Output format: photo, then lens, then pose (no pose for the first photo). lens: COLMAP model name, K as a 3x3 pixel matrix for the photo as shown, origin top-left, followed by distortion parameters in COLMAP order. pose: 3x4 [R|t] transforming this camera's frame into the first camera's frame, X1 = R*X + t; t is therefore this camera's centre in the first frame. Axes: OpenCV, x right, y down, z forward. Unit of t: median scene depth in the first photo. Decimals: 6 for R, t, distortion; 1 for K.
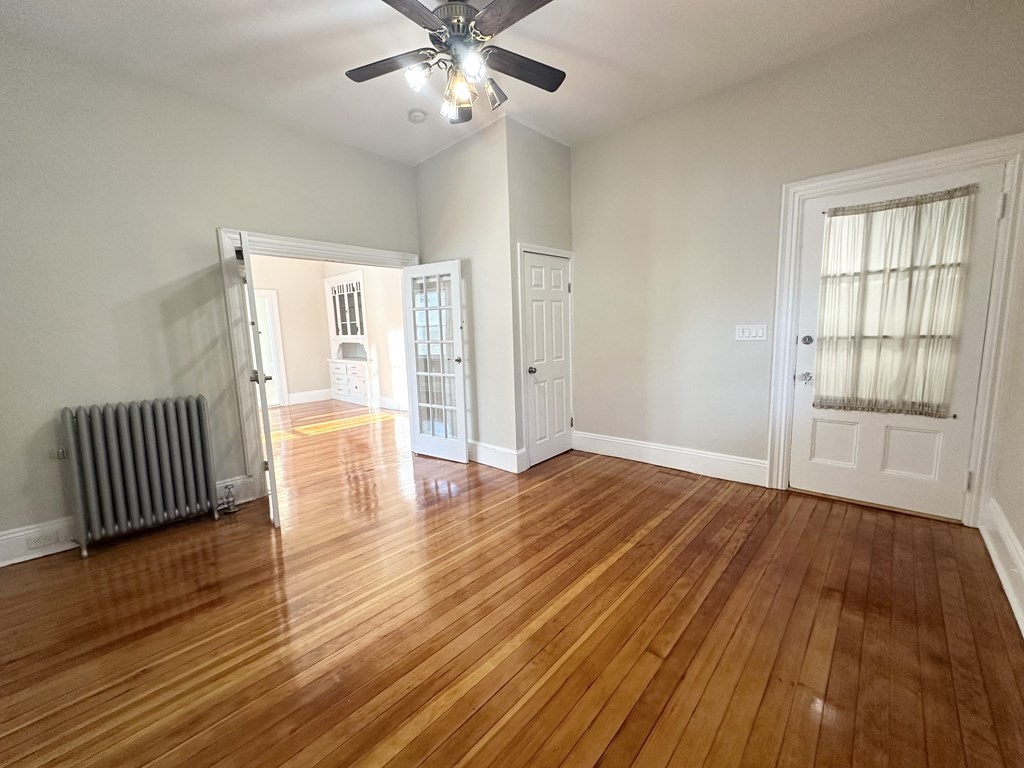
lens RADIAL K [[409.5, 0, 509.6], [0, 409.5, 379.0], [0, 0, 1]] dist [-0.001813, -0.000467]
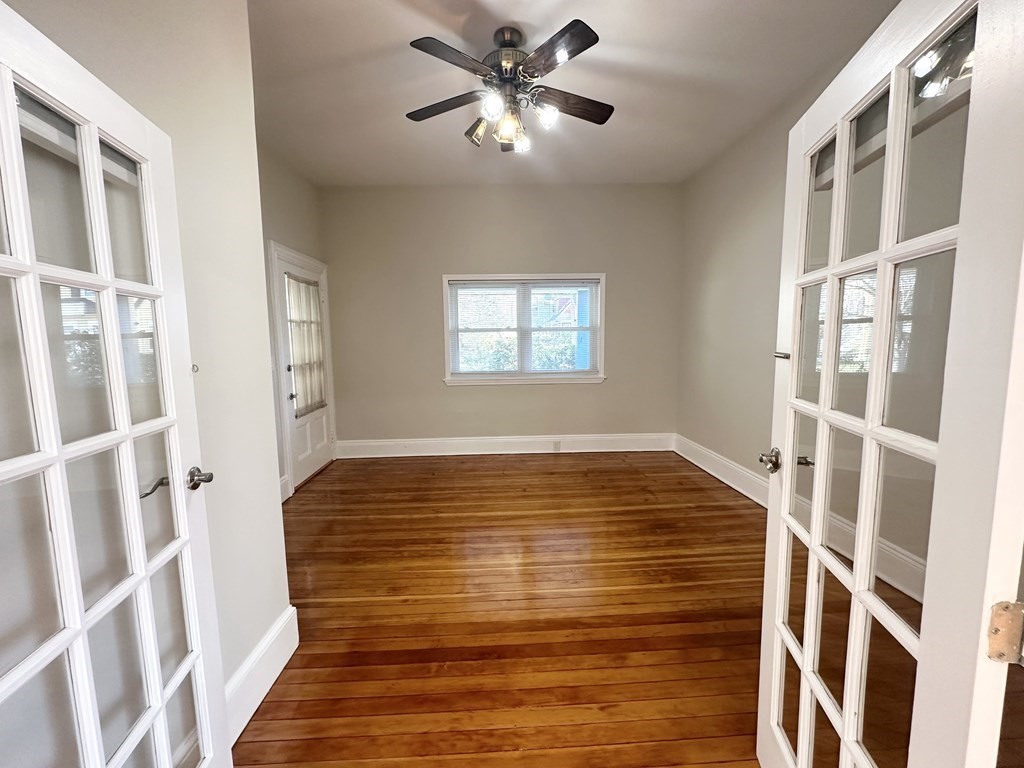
lens RADIAL K [[409.5, 0, 511.0], [0, 409.5, 383.2], [0, 0, 1]] dist [-0.001813, -0.000467]
pose [[-0.709609, -0.034200, 0.703765, -0.648743], [0.127087, 0.976227, 0.175583, -0.180350], [-0.693039, 0.214035, -0.688394, 1.367188]]
